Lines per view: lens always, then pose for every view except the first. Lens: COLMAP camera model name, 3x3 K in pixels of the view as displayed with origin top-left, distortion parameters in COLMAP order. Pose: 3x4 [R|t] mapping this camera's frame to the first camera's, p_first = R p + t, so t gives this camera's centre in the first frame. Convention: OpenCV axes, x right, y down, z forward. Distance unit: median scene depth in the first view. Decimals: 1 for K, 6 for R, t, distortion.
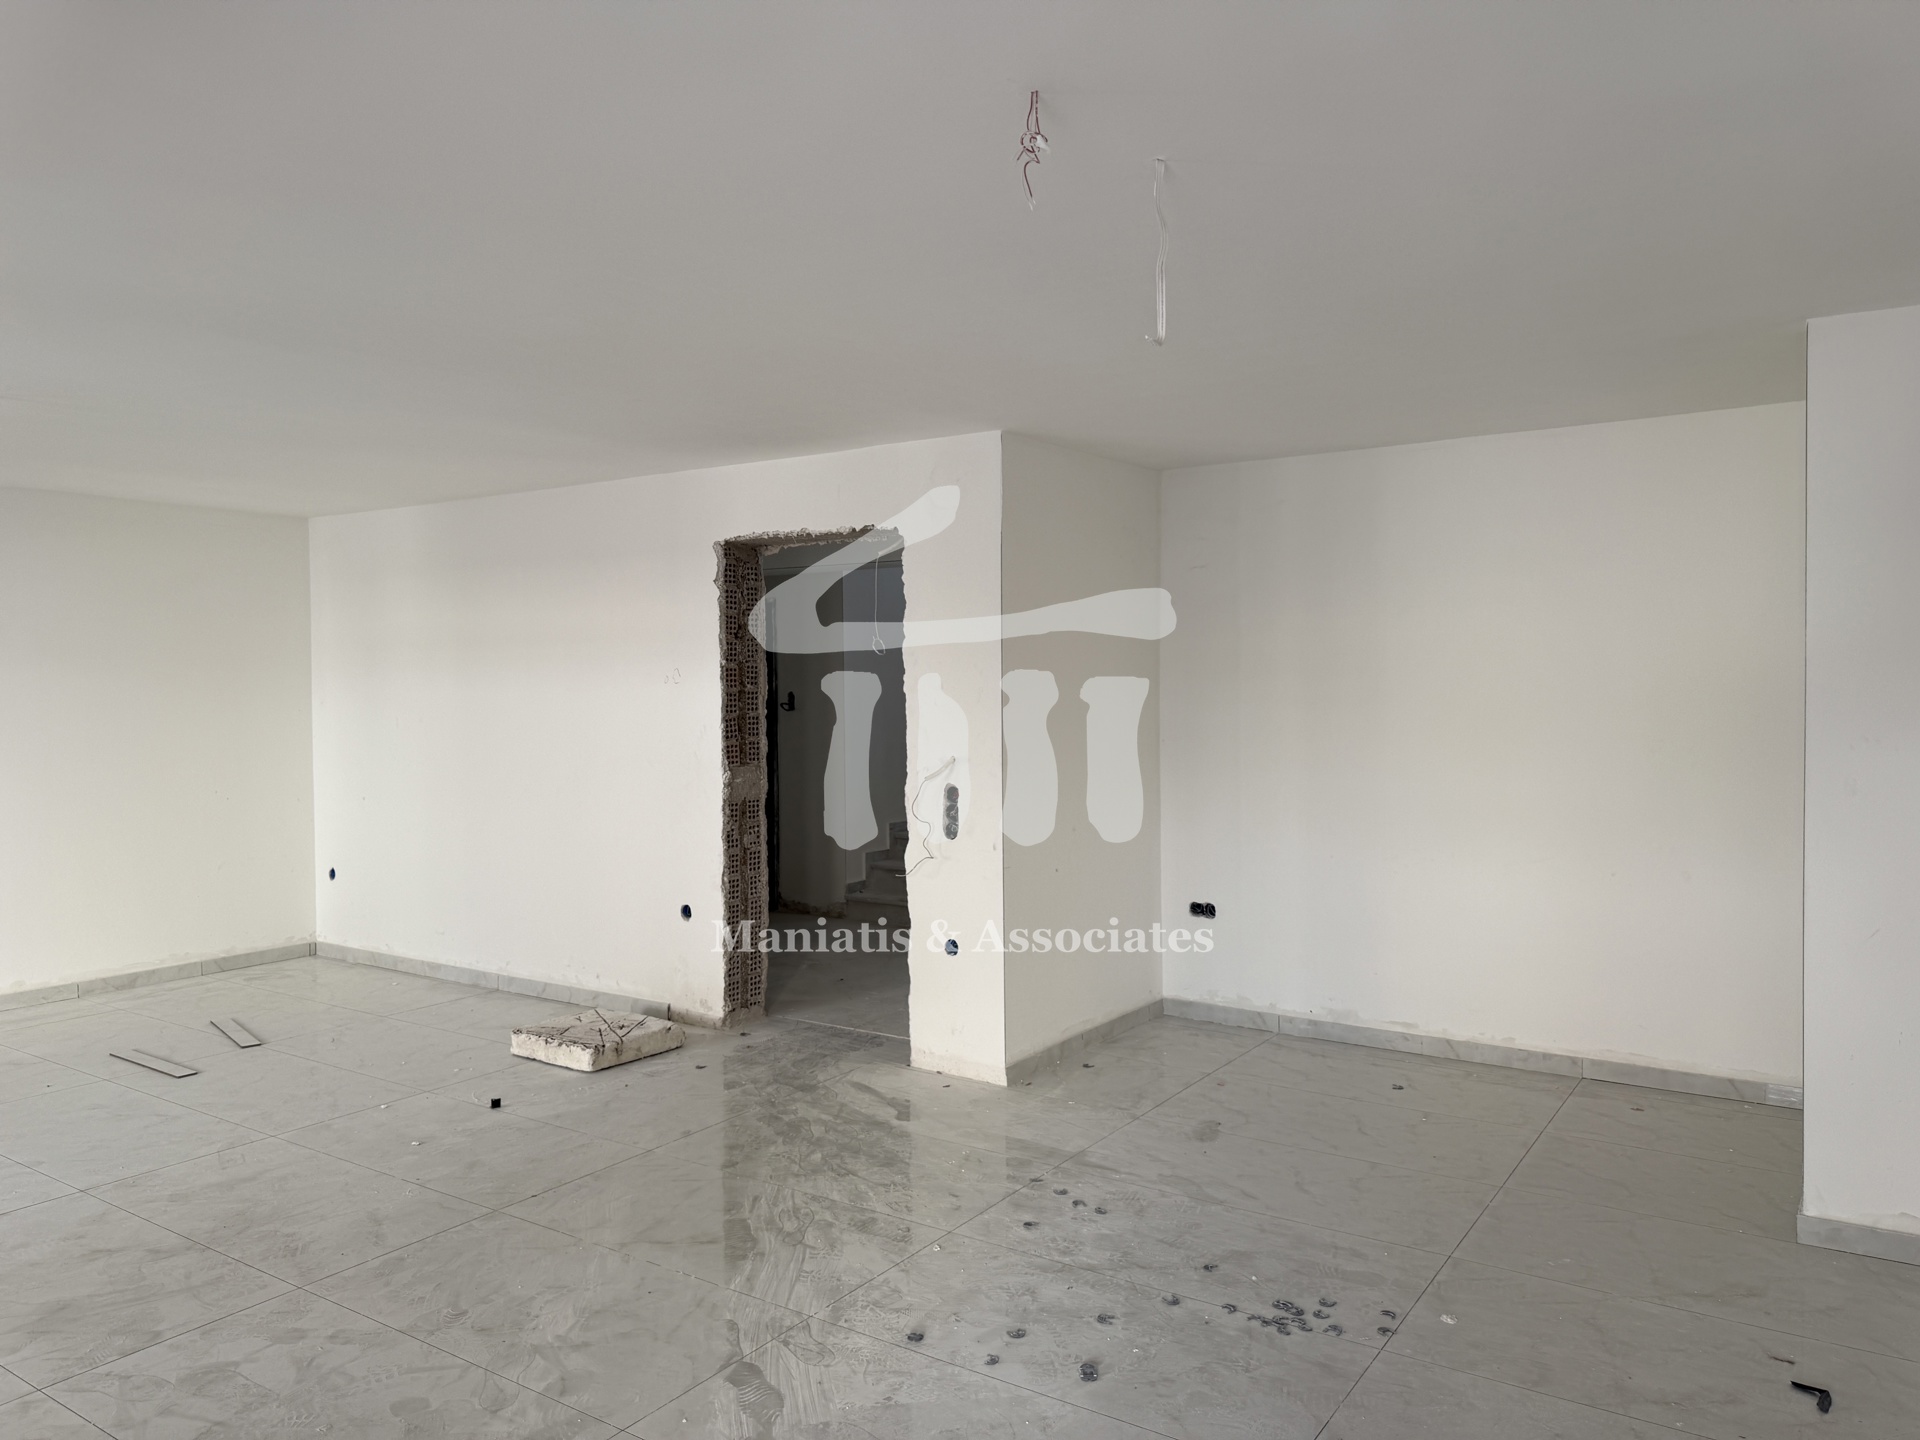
lens RADIAL K [[1353.0, 0, 941.4], [0, 1353.0, 710.4], [0, 0, 1]] dist [0.040042, -0.045979]
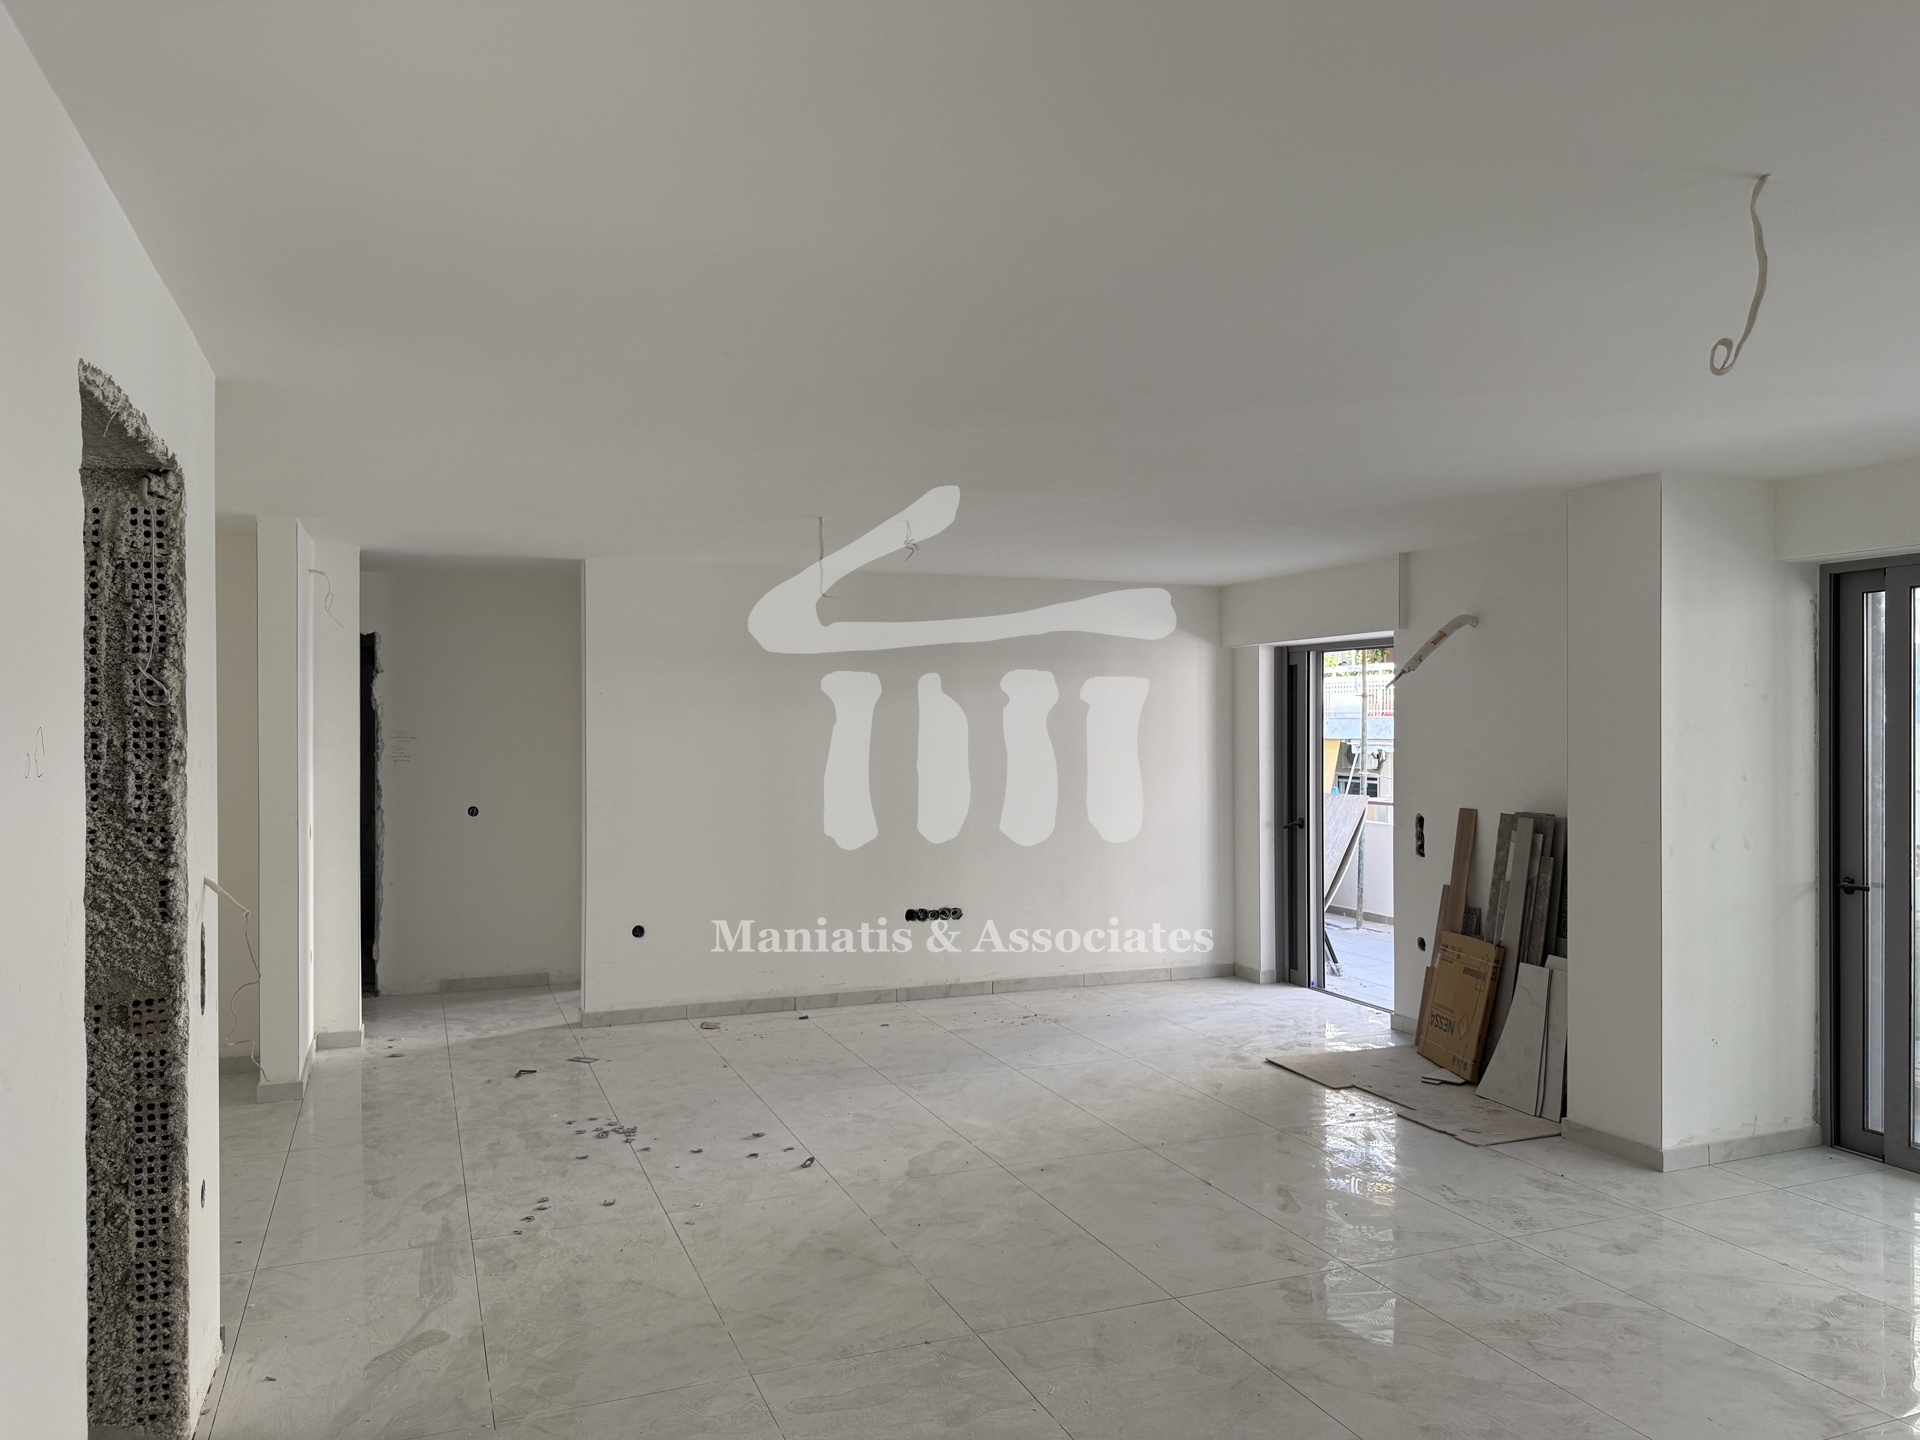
lens RADIAL K [[1353.0, 0, 958.2], [0, 1353.0, 726.7], [0, 0, 1]] dist [0.040042, -0.045979]
pose [[-0.833866, 0.007377, 0.551918, -0.797644], [0.021413, 0.999590, 0.018990, -0.049470], [-0.551551, 0.027653, -0.833682, 1.706254]]
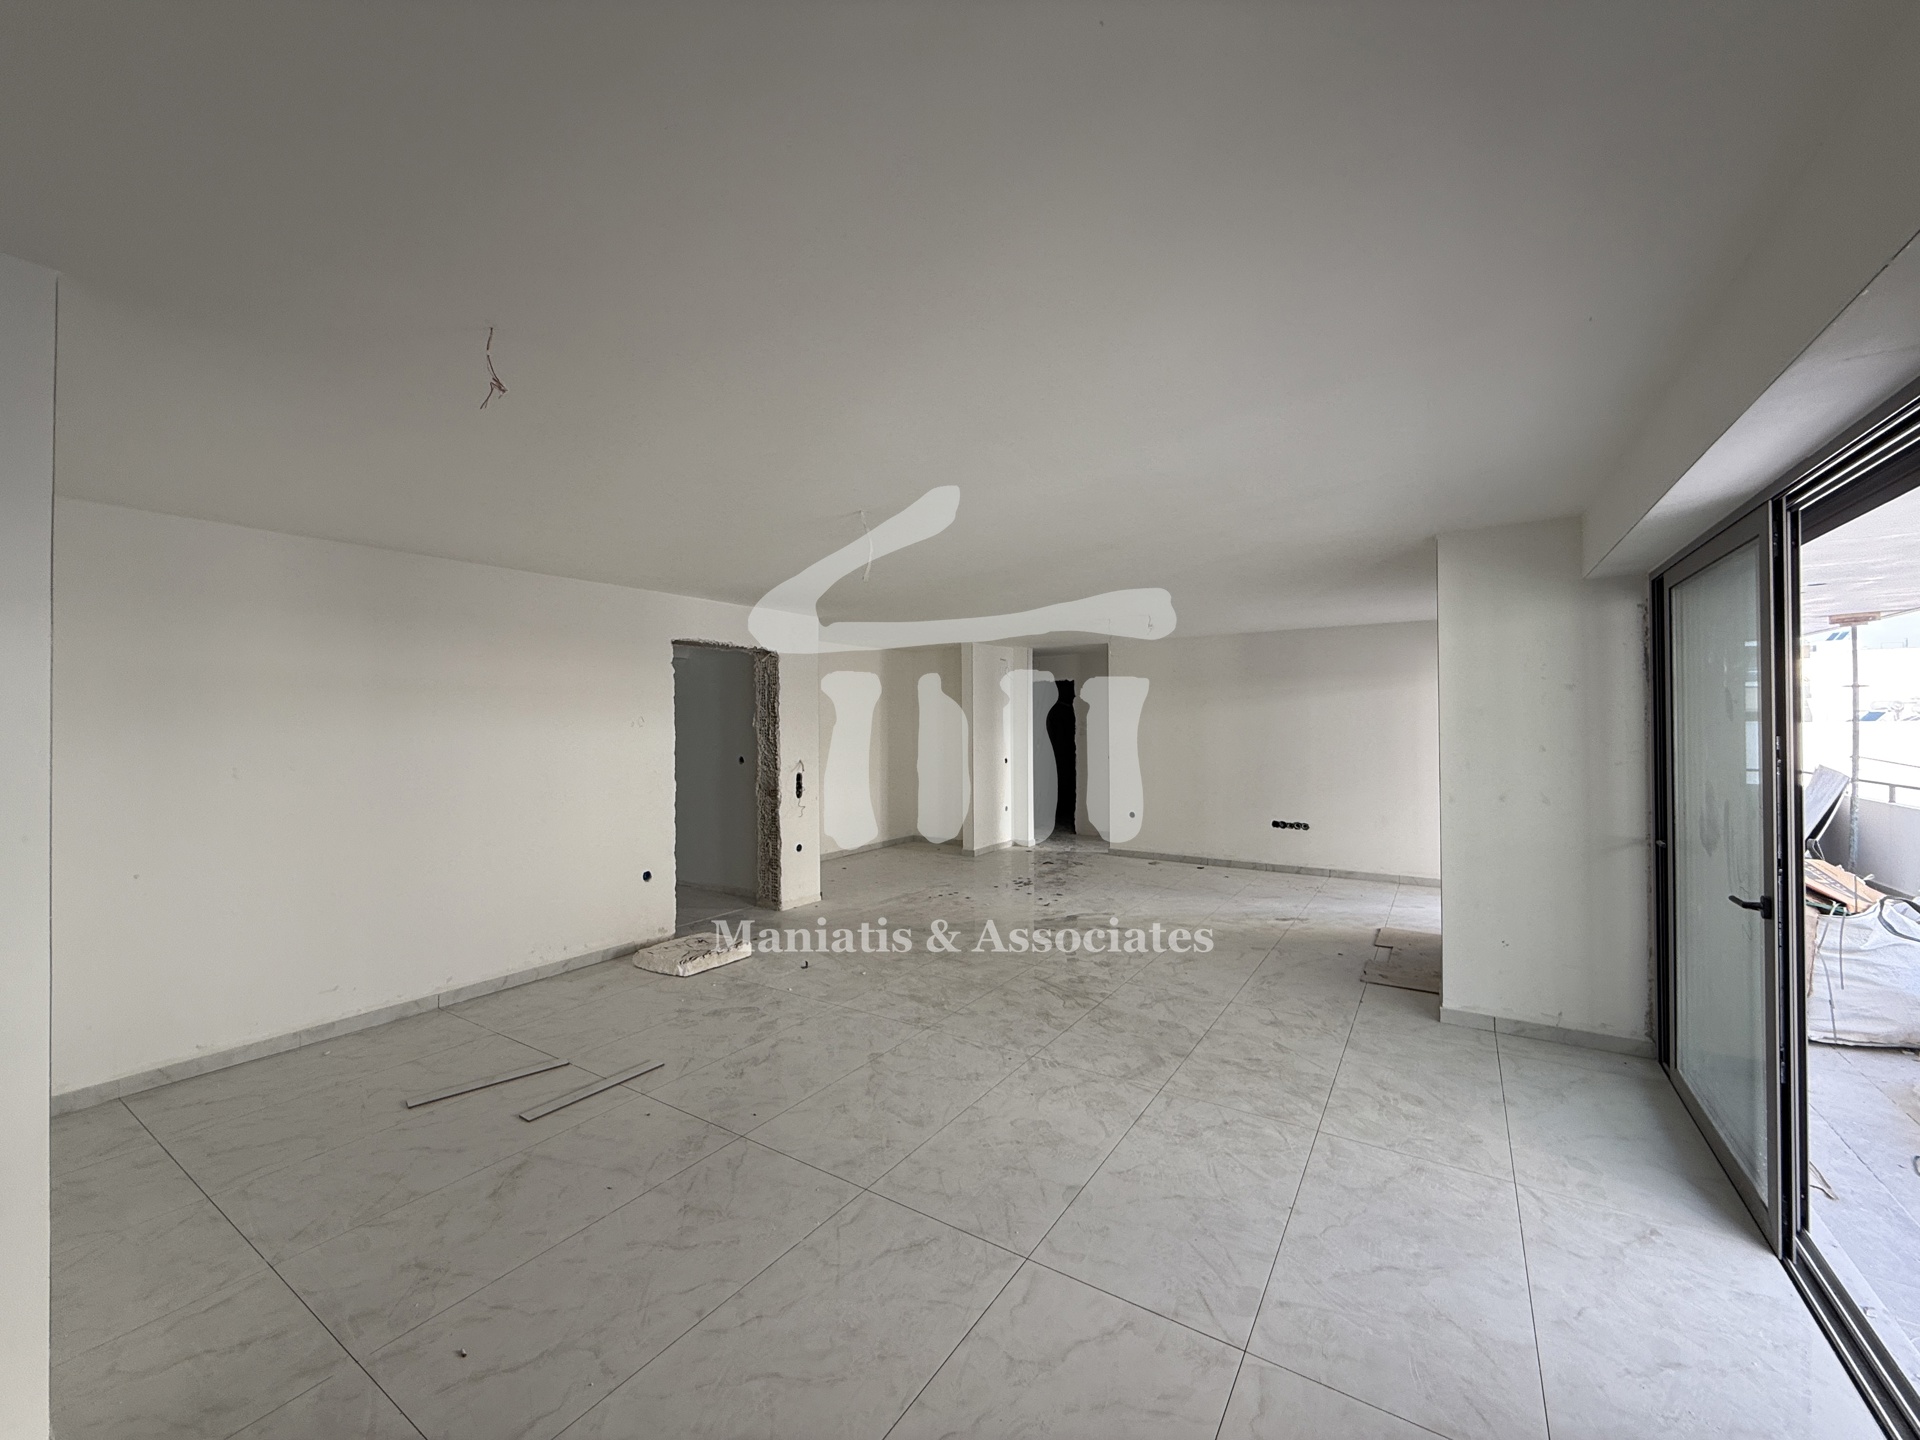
lens RADIAL K [[761.6, 0, 954.7], [0, 761.6, 717.9], [0, 0, 1]] dist [-0.000400, 0.000237]
pose [[-0.023868, 0.018162, 0.999550, -1.595564], [0.030258, 0.999390, -0.017436, -0.006622], [-0.999257, 0.029828, -0.024403, 1.000699]]
